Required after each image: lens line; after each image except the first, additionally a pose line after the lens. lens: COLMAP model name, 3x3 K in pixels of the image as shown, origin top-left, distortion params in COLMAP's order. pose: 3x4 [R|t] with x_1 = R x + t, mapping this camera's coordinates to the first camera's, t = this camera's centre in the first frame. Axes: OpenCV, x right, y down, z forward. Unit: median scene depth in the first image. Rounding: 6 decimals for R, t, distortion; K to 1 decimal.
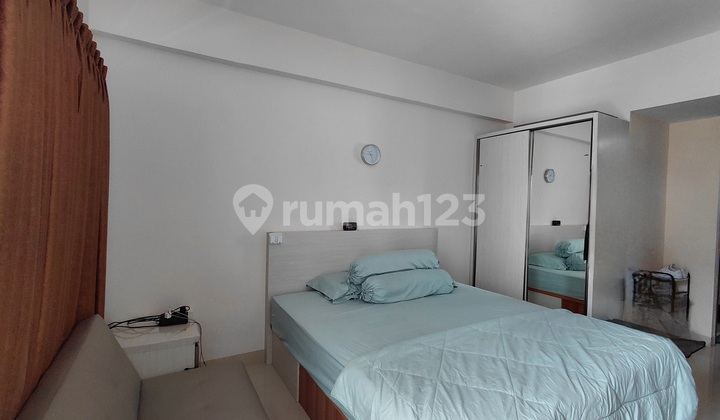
lens RADIAL K [[330.6, 0, 360.0], [0, 330.6, 210.0], [0, 0, 1]] dist [-0.000097, -0.000024]
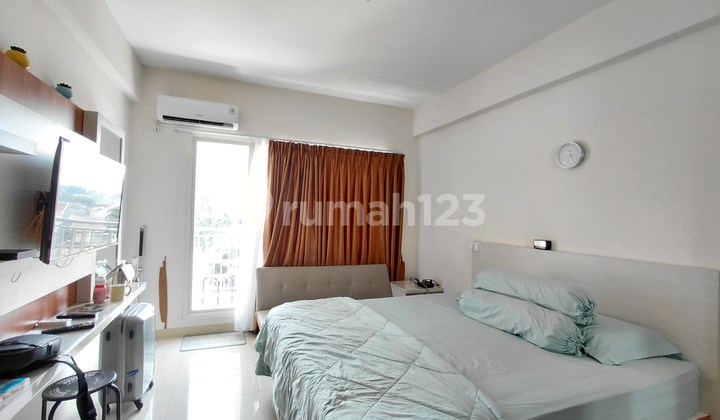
lens RADIAL K [[330.6, 0, 360.0], [0, 330.6, 210.0], [0, 0, 1]] dist [-0.000097, -0.000024]
pose [[-0.150455, -0.048912, -0.987406, 1.069285], [-0.046202, 0.998032, -0.042398, 0.021448], [0.987537, 0.039241, -0.152419, 0.781108]]
